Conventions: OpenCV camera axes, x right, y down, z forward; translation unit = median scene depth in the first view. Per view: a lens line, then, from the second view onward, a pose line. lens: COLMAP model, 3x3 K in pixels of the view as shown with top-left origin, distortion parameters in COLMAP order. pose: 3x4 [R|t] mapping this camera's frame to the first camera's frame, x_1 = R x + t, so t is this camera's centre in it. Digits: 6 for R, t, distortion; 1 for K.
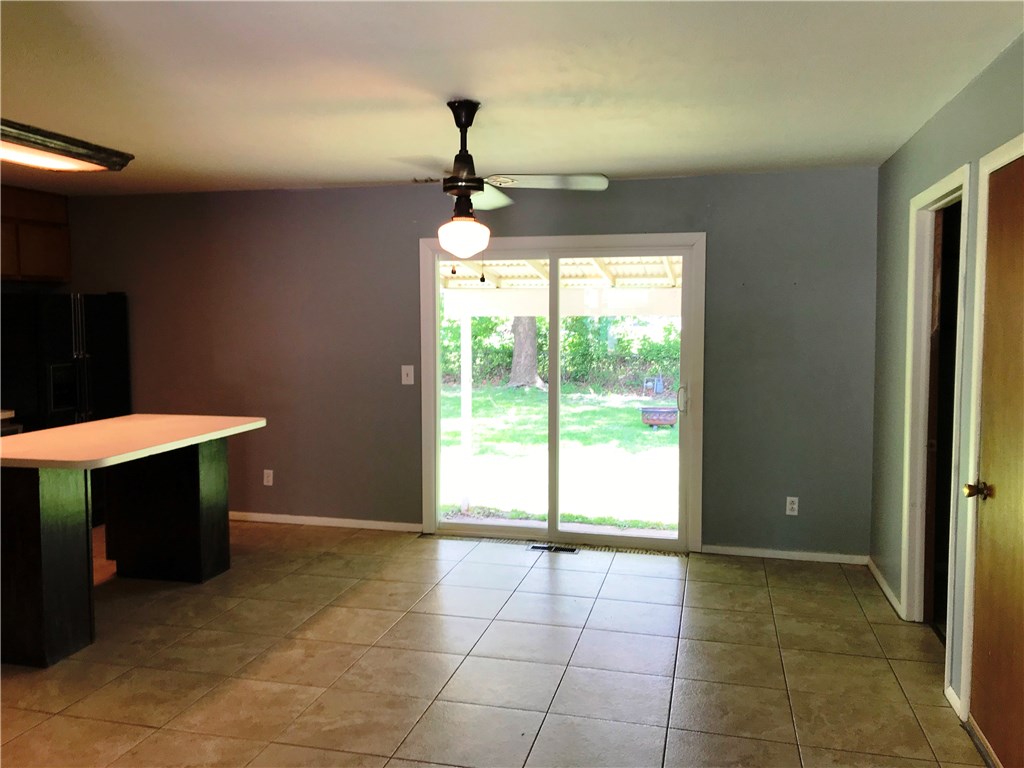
lens RADIAL K [[852.7, 0, 512.6], [0, 852.7, 383.0], [0, 0, 1]] dist [0.044255, -0.047597]
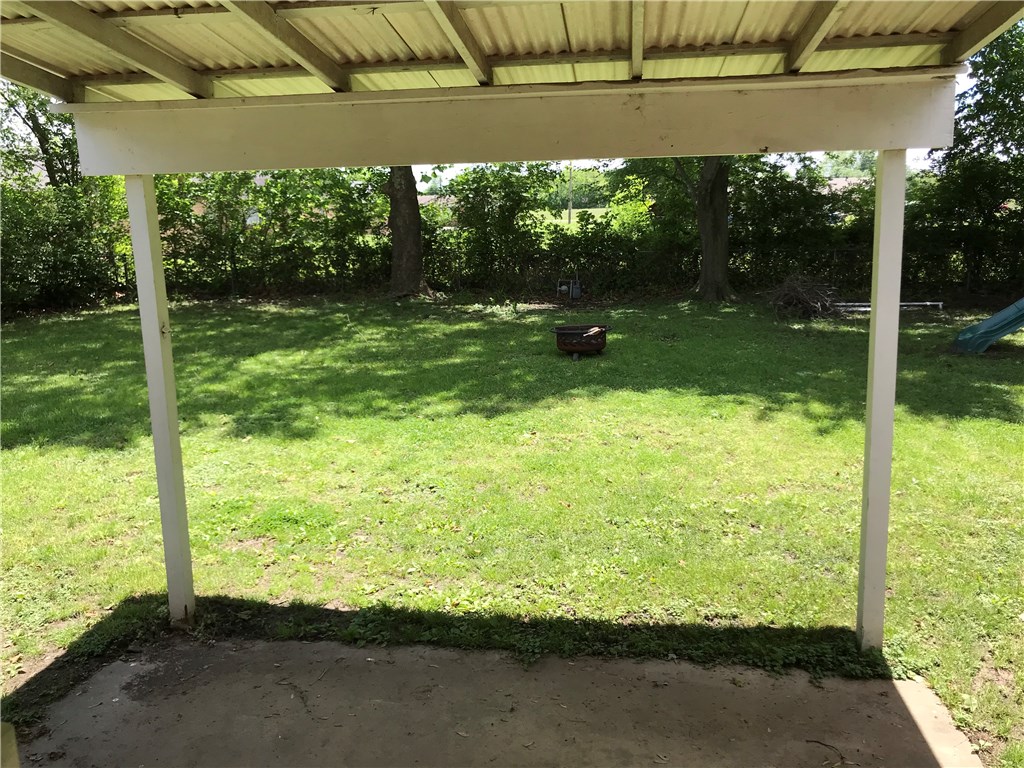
lens RADIAL K [[852.7, 0, 507.8], [0, 852.7, 389.6], [0, 0, 1]] dist [0.044255, -0.047597]
pose [[0.994651, -0.044151, 0.093385, 0.132557], [0.032005, 0.991286, 0.127780, -0.039391], [-0.098213, -0.124108, 0.987396, 0.931811]]
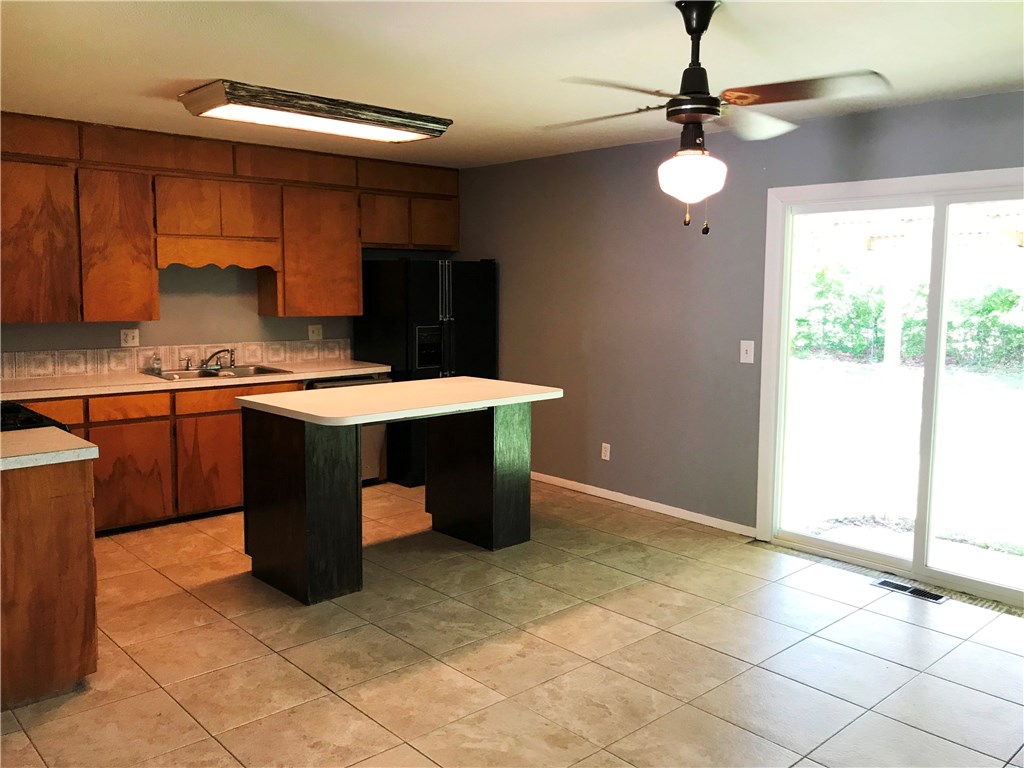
lens RADIAL K [[852.7, 0, 508.1], [0, 852.7, 376.5], [0, 0, 1]] dist [0.044255, -0.047597]
pose [[0.829593, 0.066453, -0.554400, 0.184570], [-0.051636, 0.997768, 0.042331, -0.010176], [0.555976, -0.006491, 0.831173, 0.191564]]
